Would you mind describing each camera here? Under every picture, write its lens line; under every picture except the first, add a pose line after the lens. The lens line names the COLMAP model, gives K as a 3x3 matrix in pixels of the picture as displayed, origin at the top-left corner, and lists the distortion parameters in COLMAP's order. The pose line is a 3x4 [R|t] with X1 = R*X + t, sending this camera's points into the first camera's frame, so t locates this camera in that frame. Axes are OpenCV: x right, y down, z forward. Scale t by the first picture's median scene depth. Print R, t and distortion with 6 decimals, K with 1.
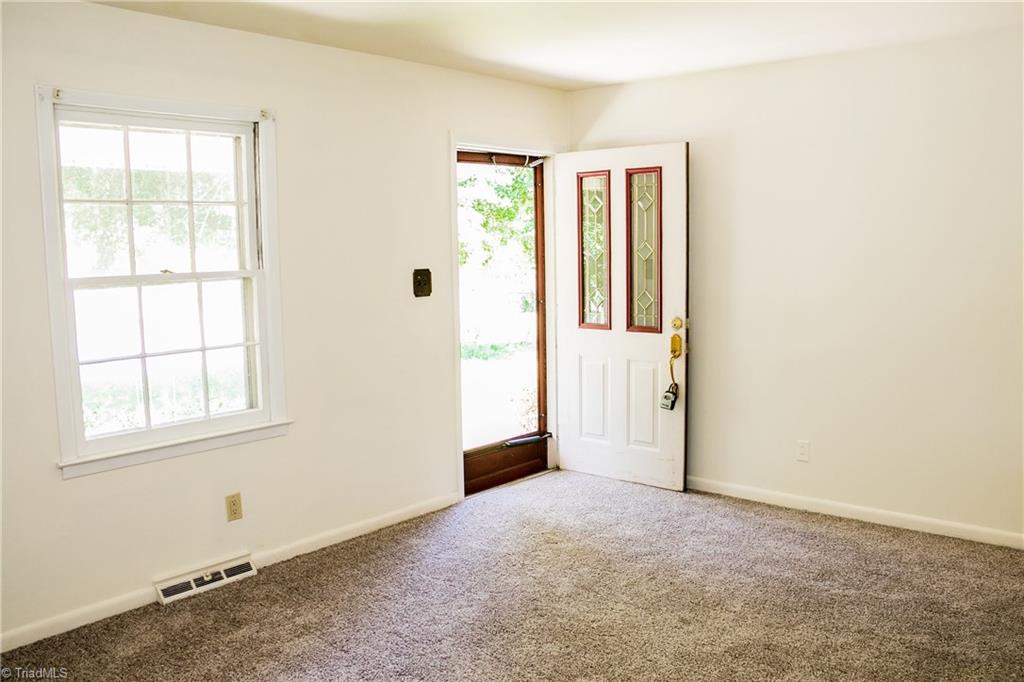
lens RADIAL K [[840.2, 0, 512.0], [0, 840.2, 341.0], [0, 0, 1]] dist [-0.092927, -0.000064]
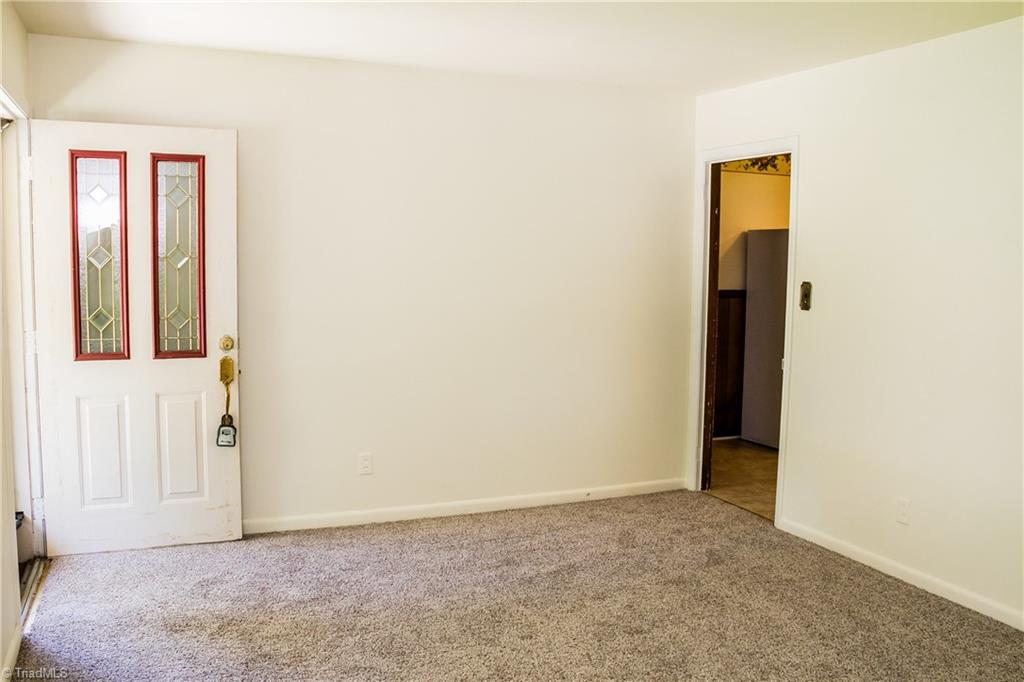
lens RADIAL K [[876.8, 0, 512.0], [0, 876.8, 341.0], [0, 0, 1]] dist [-0.114001, -0.000663]
pose [[0.433181, -0.059263, 0.899357, -0.433579], [0.069349, 0.997069, 0.032299, -0.030072], [-0.898635, 0.048378, 0.436021, 0.336880]]
